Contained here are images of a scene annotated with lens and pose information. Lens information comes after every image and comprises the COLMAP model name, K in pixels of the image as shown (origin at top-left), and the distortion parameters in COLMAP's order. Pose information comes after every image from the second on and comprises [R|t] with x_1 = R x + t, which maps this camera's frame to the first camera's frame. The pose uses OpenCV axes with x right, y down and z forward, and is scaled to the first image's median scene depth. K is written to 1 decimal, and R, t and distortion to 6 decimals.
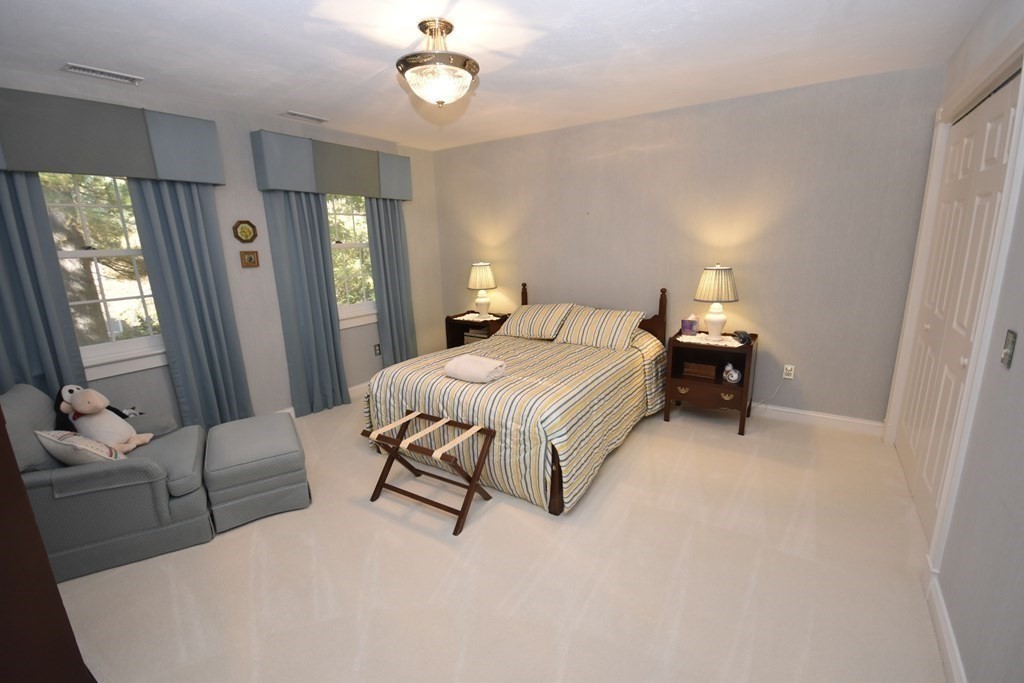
lens RADIAL K [[453.1, 0, 512.0], [0, 453.1, 341.5], [0, 0, 1]] dist [-0.018018, -0.000466]
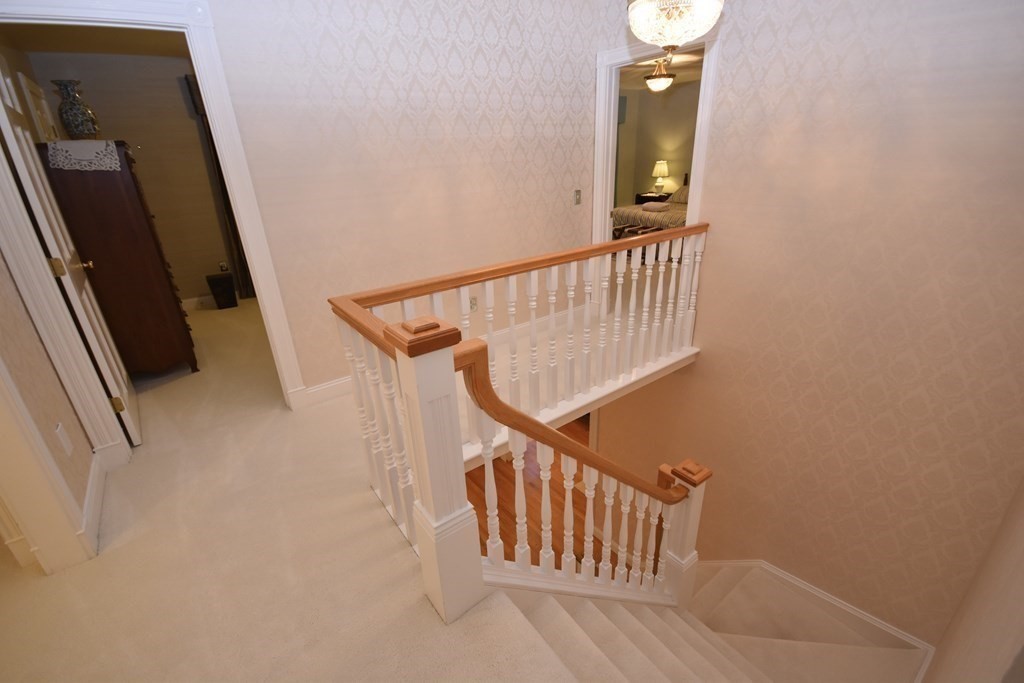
lens RADIAL K [[453.1, 0, 512.0], [0, 453.1, 341.5], [0, 0, 1]] dist [-0.018018, -0.000466]
pose [[0.941482, 0.127248, -0.312122, 0.018861], [-0.069204, 0.979249, 0.190481, 0.210458], [0.329883, -0.157734, 0.930751, -0.886100]]
